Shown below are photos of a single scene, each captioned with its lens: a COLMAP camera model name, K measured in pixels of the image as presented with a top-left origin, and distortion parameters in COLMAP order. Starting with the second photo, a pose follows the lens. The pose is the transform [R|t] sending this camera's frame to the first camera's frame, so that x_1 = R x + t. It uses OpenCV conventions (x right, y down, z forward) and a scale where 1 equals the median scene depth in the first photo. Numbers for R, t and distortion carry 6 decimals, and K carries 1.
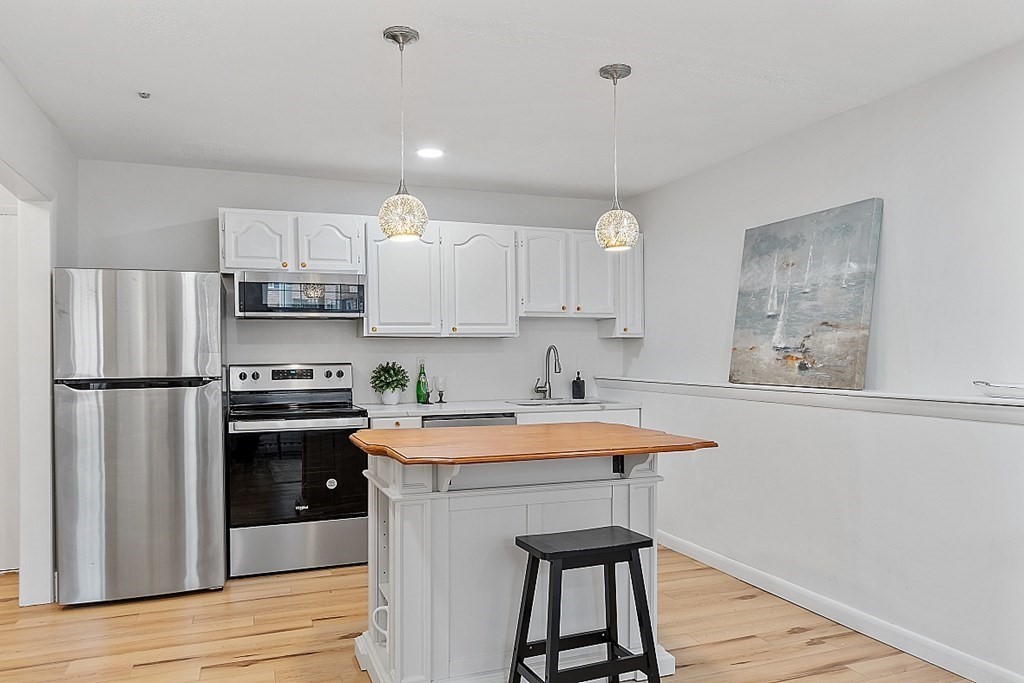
lens RADIAL K [[701.8, 0, 512.1], [0, 701.8, 361.2], [0, 0, 1]] dist [0.000847, 0.000574]
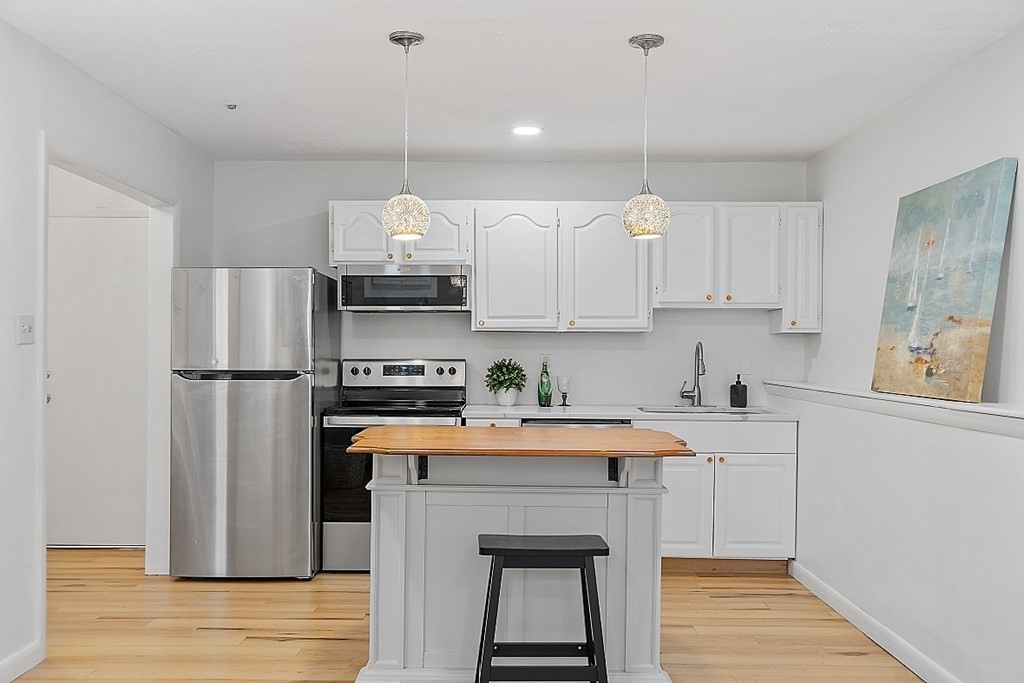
lens RADIAL K [[915.6, 0, 512.0], [0, 915.6, 361.0], [0, 0, 1]] dist [0.004557, -0.003334]
pose [[0.932628, 0.016016, -0.360484, 0.285226], [-0.015247, 0.999871, 0.004976, -0.002369], [0.360518, 0.000855, 0.932752, -0.112654]]
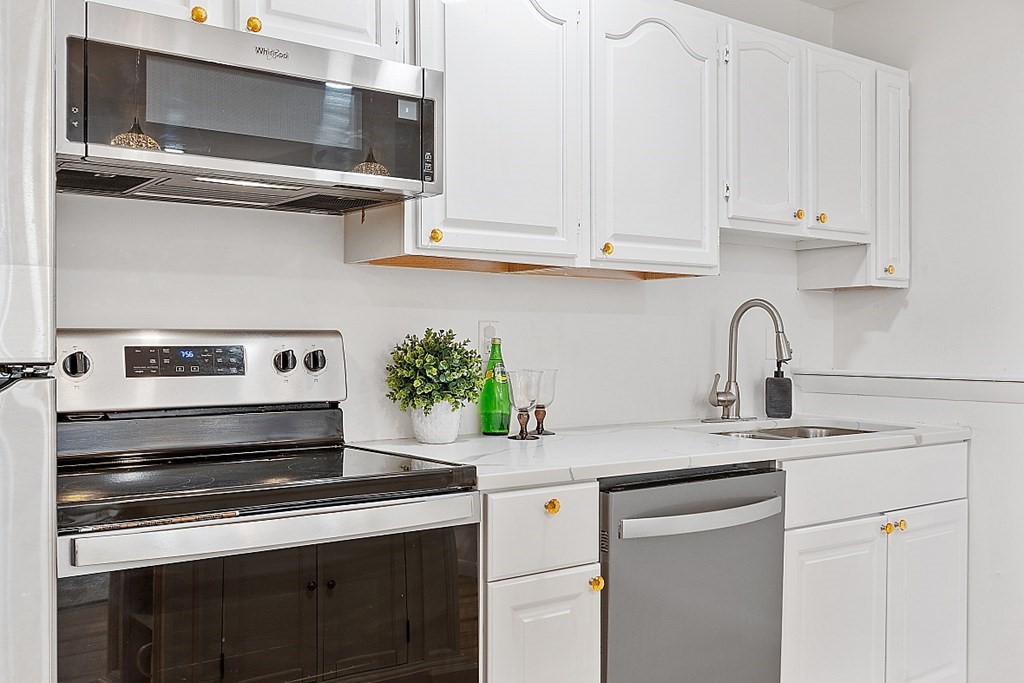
lens RADIAL K [[952.7, 0, 512.0], [0, 952.7, 341.5], [0, 0, 1]] dist [0.007009, 0.002390]
pose [[0.963859, 0.009449, 0.266245, -0.297446], [-0.006244, 0.999898, -0.012881, 0.015015], [-0.266340, 0.010753, 0.963819, 0.540642]]
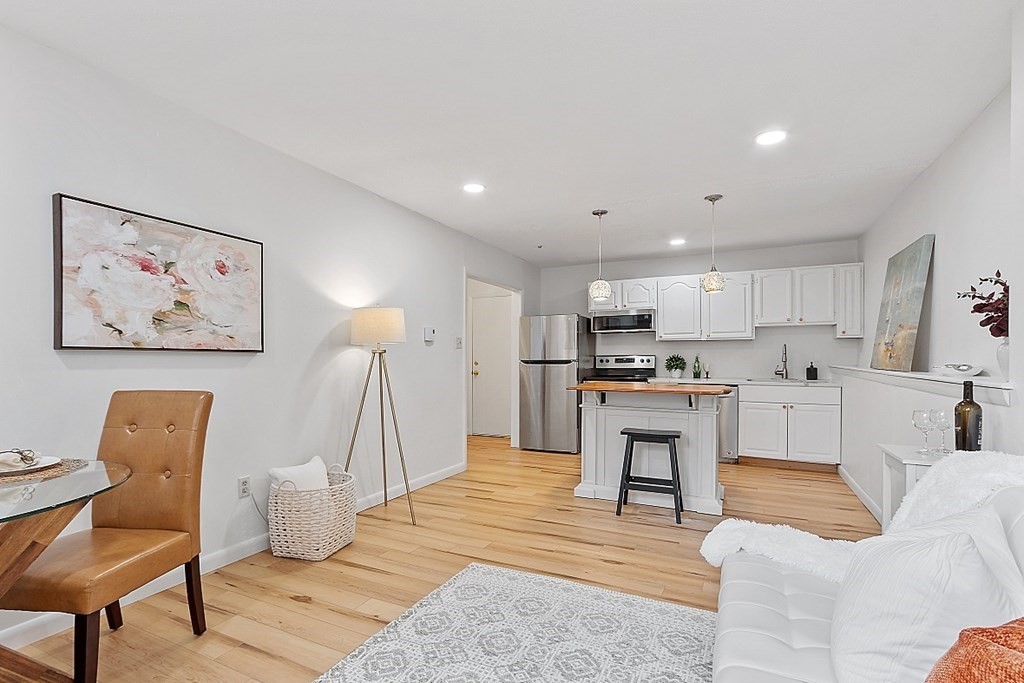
lens RADIAL K [[488.1, 0, 508.5], [0, 488.1, 361.3], [0, 0, 1]] dist [0.001963, 0.000231]
pose [[0.683057, 0.010341, -0.730292, 0.500851], [-0.007604, 0.999946, 0.007047, 0.014199], [0.730325, 0.000739, 0.683099, -0.203375]]
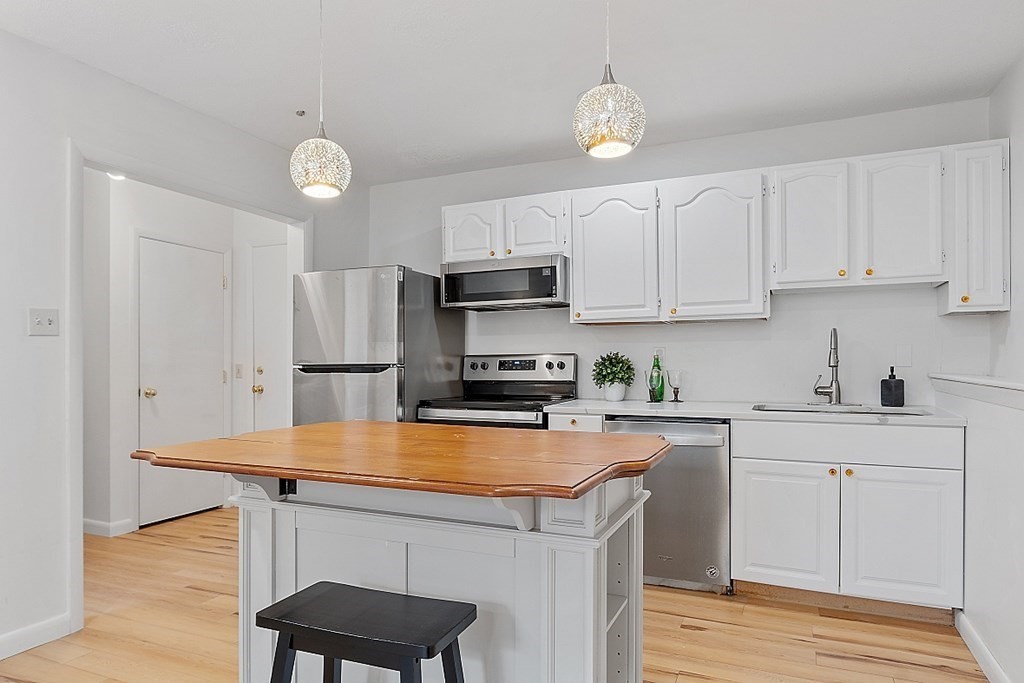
lens RADIAL K [[641.5, 0, 509.9], [0, 641.5, 363.5], [0, 0, 1]] dist [0.000072, -0.000559]
pose [[0.707352, 0.005004, -0.706844, 0.331323], [-0.005588, 0.999983, 0.001488, 0.016025], [0.706840, 0.002897, 0.707368, 0.372727]]
